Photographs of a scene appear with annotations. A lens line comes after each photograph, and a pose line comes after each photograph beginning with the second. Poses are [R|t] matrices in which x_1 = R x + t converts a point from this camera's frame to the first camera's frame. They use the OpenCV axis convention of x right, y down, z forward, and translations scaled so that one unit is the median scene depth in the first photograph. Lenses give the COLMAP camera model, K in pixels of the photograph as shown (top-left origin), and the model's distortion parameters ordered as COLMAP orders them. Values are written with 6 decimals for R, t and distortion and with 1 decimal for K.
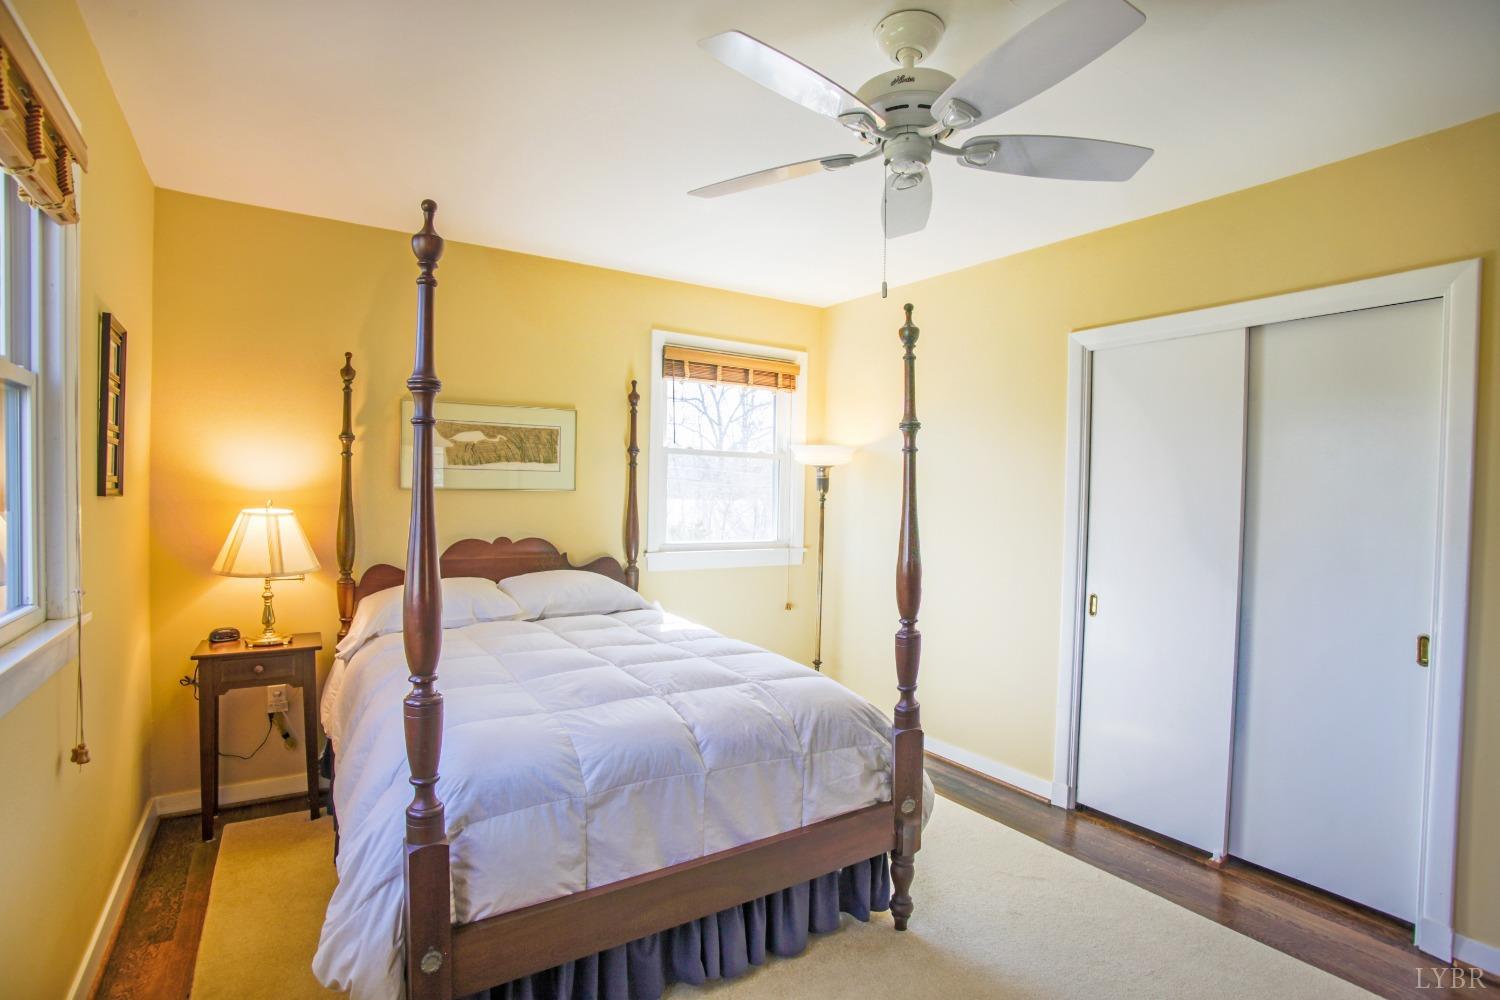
lens RADIAL K [[718.7, 0, 745.7], [0, 718.7, 486.4], [0, 0, 1]] dist [-0.055365, 0.000527]
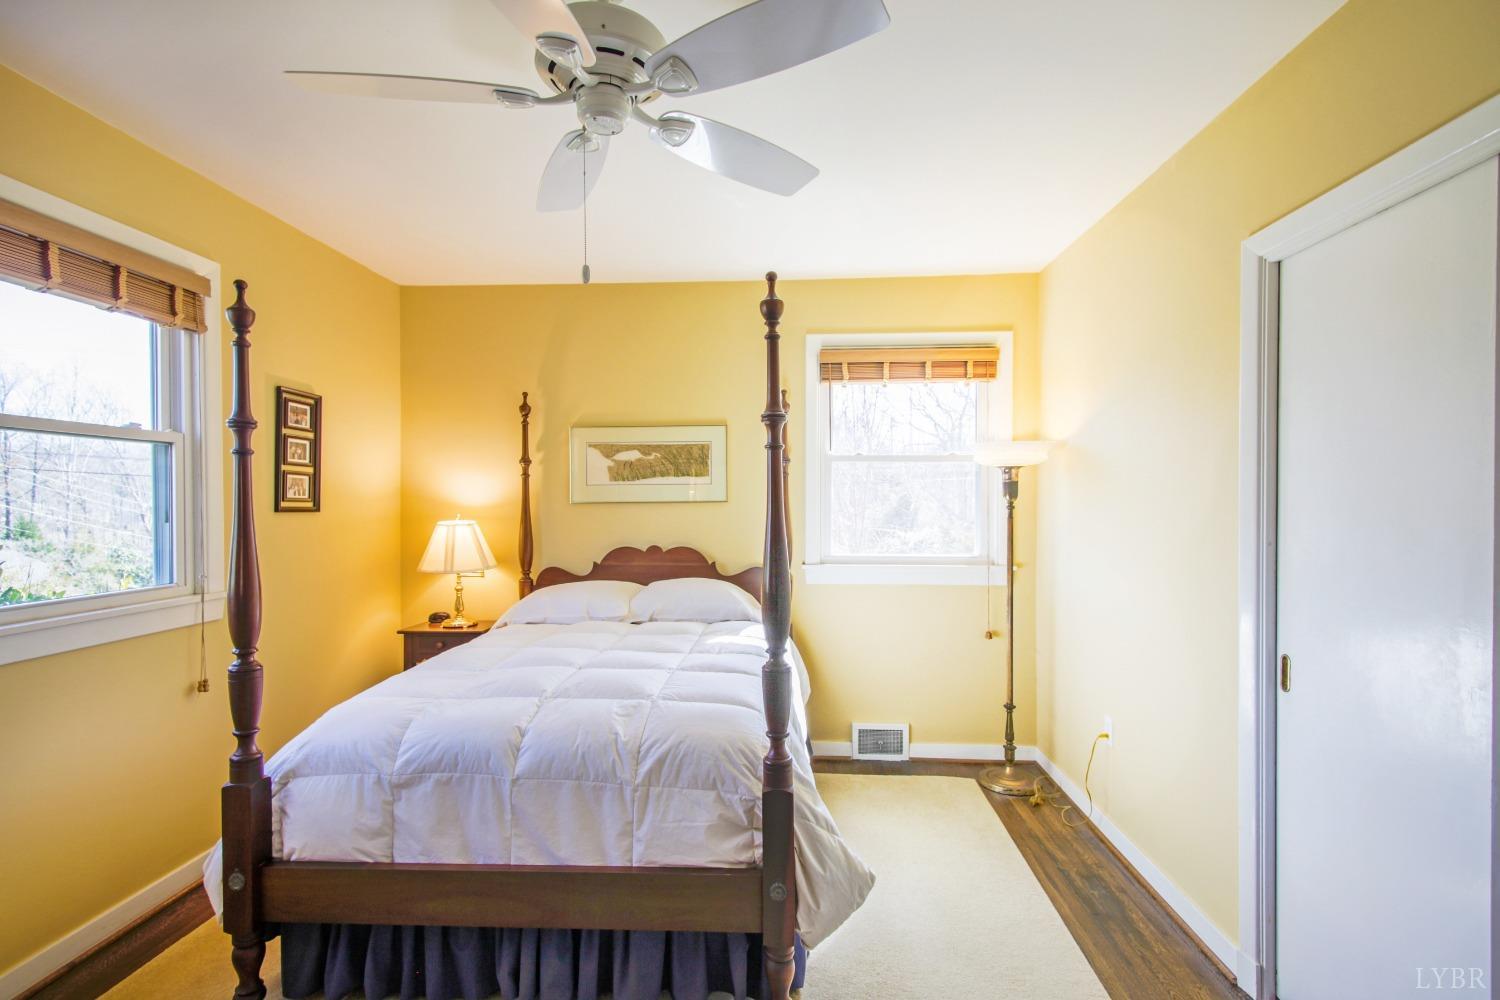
lens RADIAL K [[712.5, 0, 738.6], [0, 712.5, 501.2], [0, 0, 1]] dist [0.020226, -0.011828]
pose [[0.817795, -0.019849, -0.575167, 0.446413], [0.020142, 0.999780, -0.005864, 0.013248], [0.575156, -0.006789, 0.818015, 0.203883]]
